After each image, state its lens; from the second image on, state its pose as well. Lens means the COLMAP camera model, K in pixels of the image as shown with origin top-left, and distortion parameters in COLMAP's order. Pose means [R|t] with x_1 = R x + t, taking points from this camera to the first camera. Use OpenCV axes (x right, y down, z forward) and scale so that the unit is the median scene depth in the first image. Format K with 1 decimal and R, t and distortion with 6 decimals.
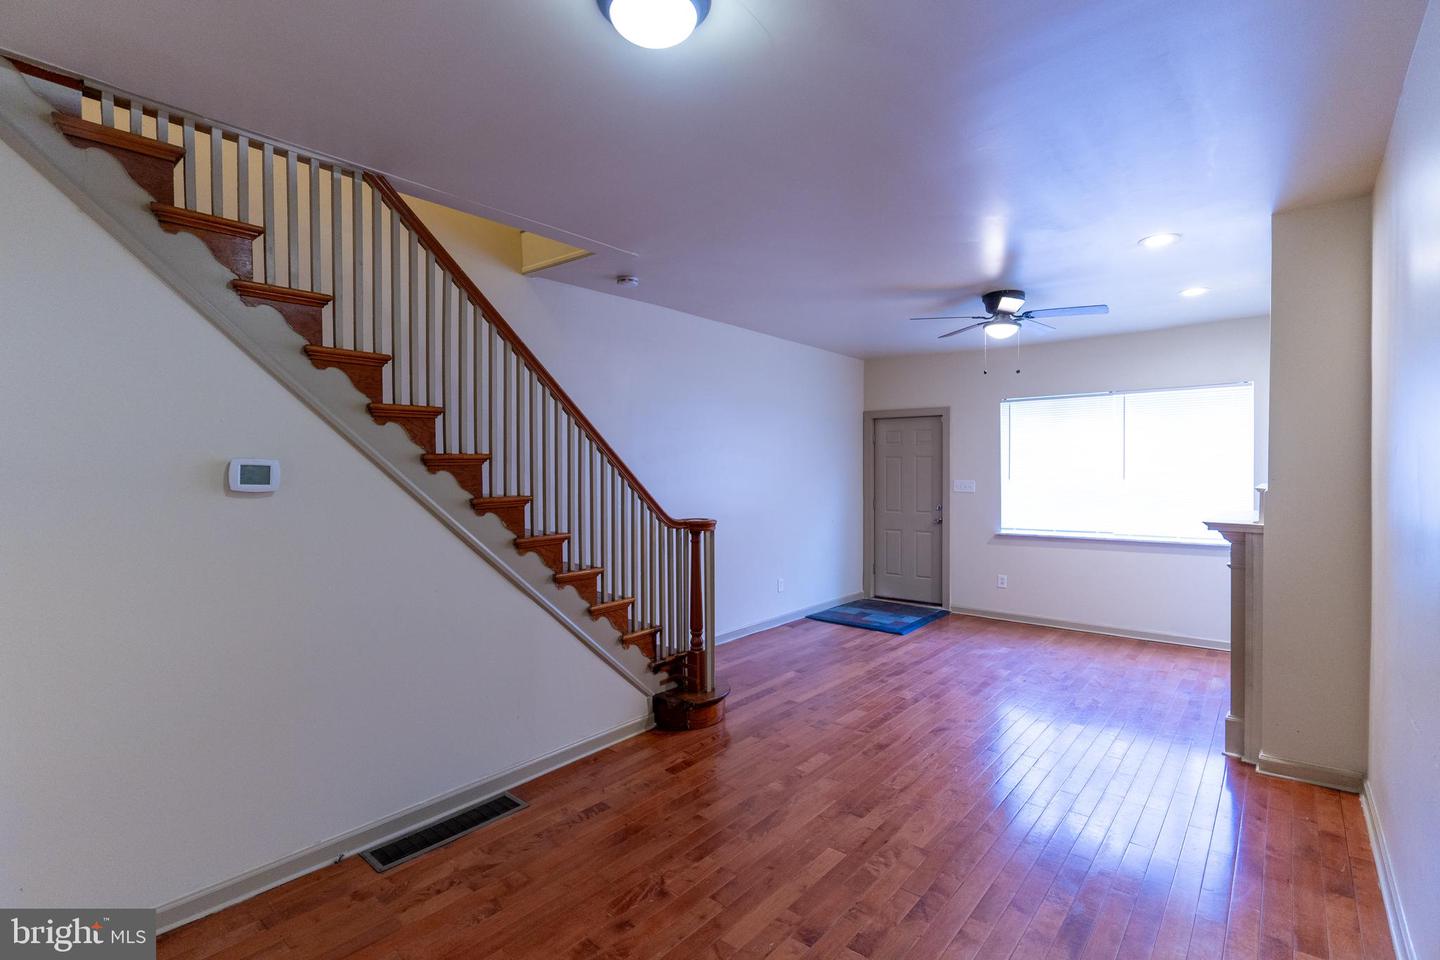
lens RADIAL K [[665.5, 0, 723.2], [0, 665.5, 482.1], [0, 0, 1]] dist [-0.003272, 0.000481]
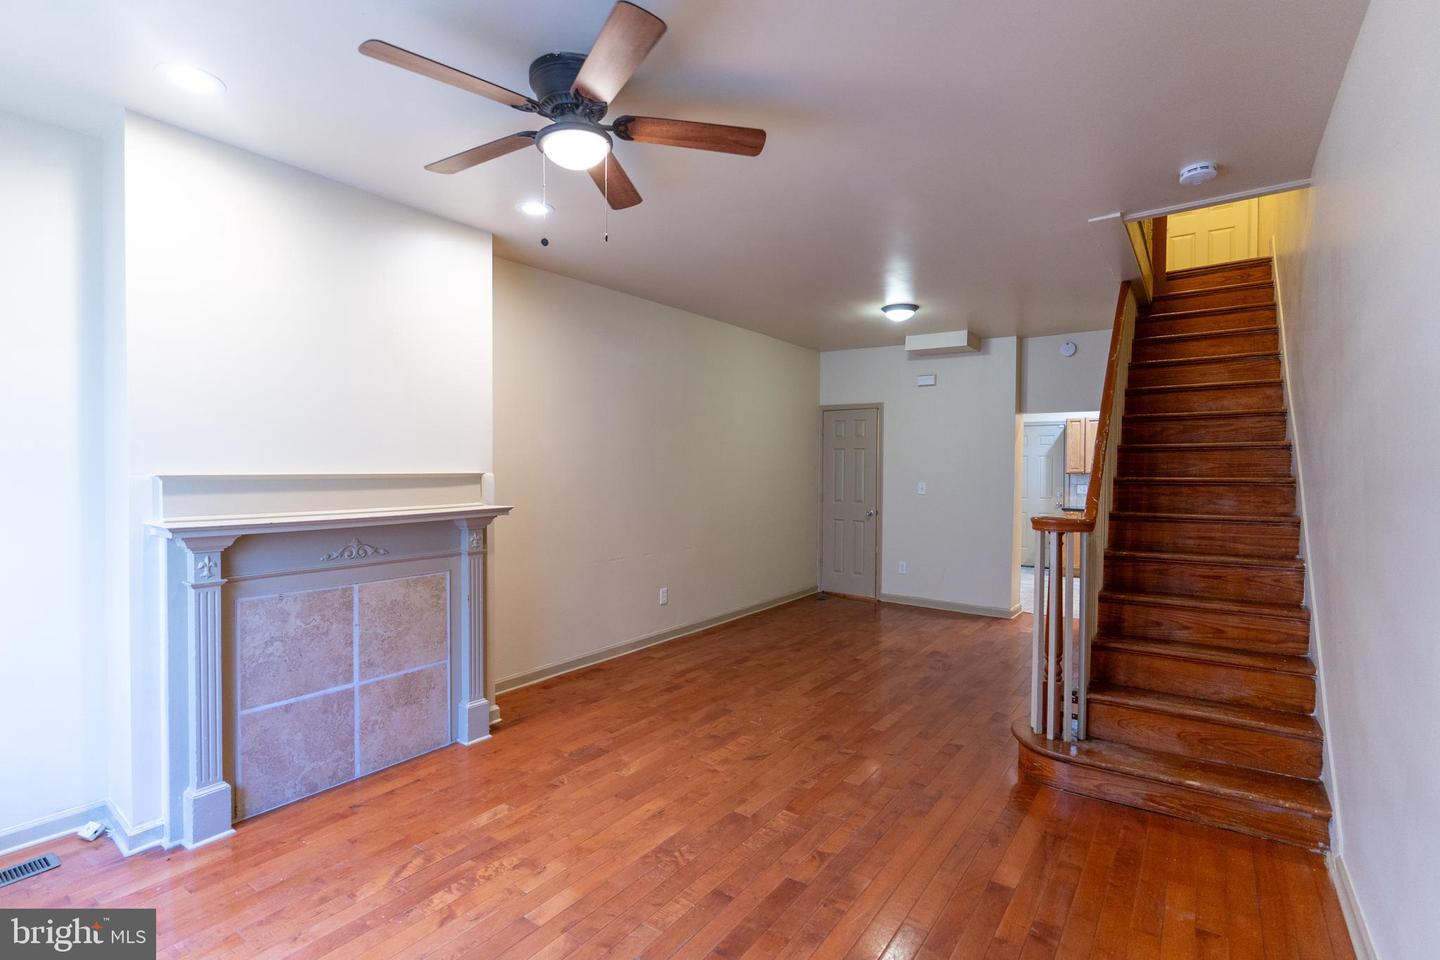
lens RADIAL K [[665.5, 0, 744.2], [0, 665.5, 471.3], [0, 0, 1]] dist [-0.003272, 0.000481]
pose [[-0.994329, -0.001685, -0.106332, 0.345955], [-0.004416, 0.999666, 0.025451, -0.014277], [0.106254, 0.025776, -0.994005, 1.465050]]
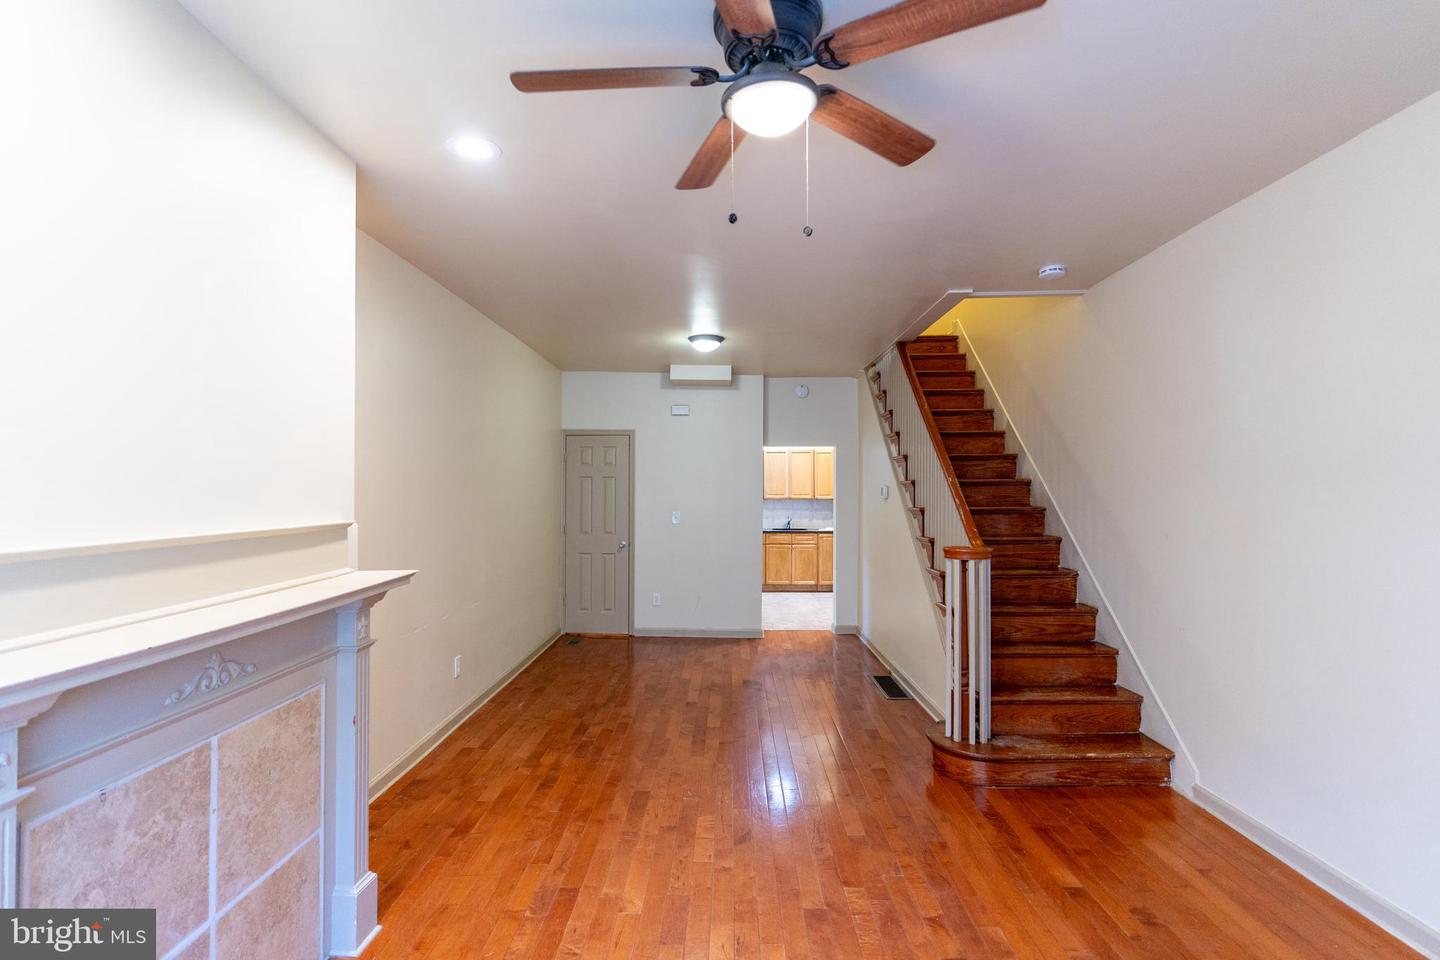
lens RADIAL K [[665.5, 0, 729.0], [0, 665.5, 474.7], [0, 0, 1]] dist [-0.003272, 0.000481]
pose [[-0.761978, -0.013107, -0.647470, 0.662355], [-0.011088, 0.999913, -0.007193, -0.026535], [0.647507, 0.001698, -0.762057, 1.243274]]
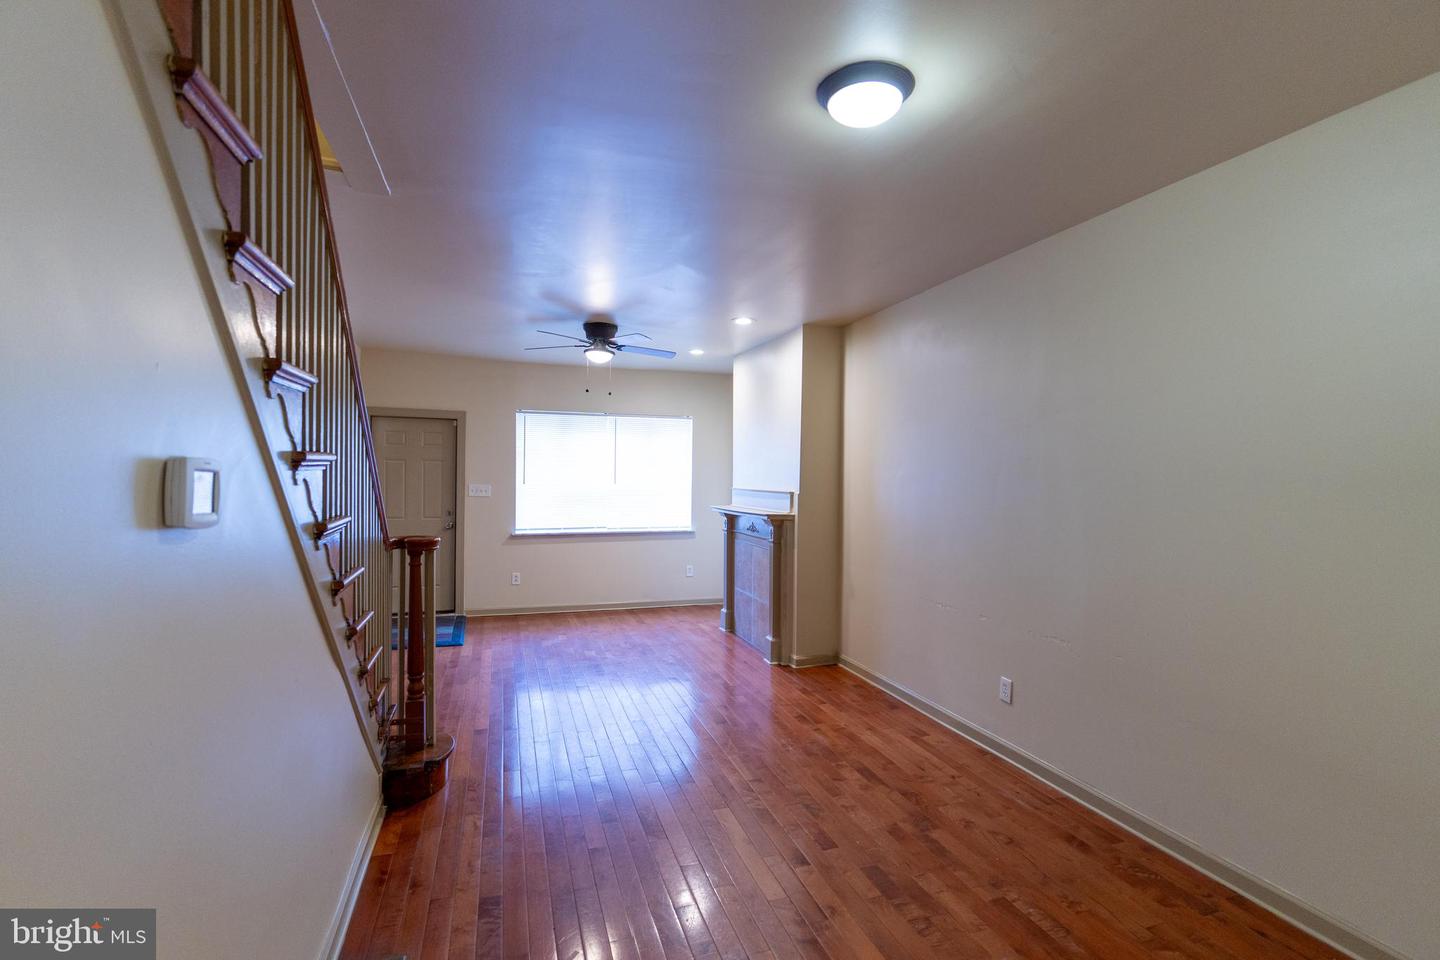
lens RADIAL K [[665.5, 0, 721.8], [0, 665.5, 474.6], [0, 0, 1]] dist [-0.003272, 0.000481]
pose [[0.515573, 0.008988, 0.856799, -0.455958], [0.000752, 0.999940, -0.010943, -0.009871], [-0.856845, 0.006286, 0.515535, 0.216992]]
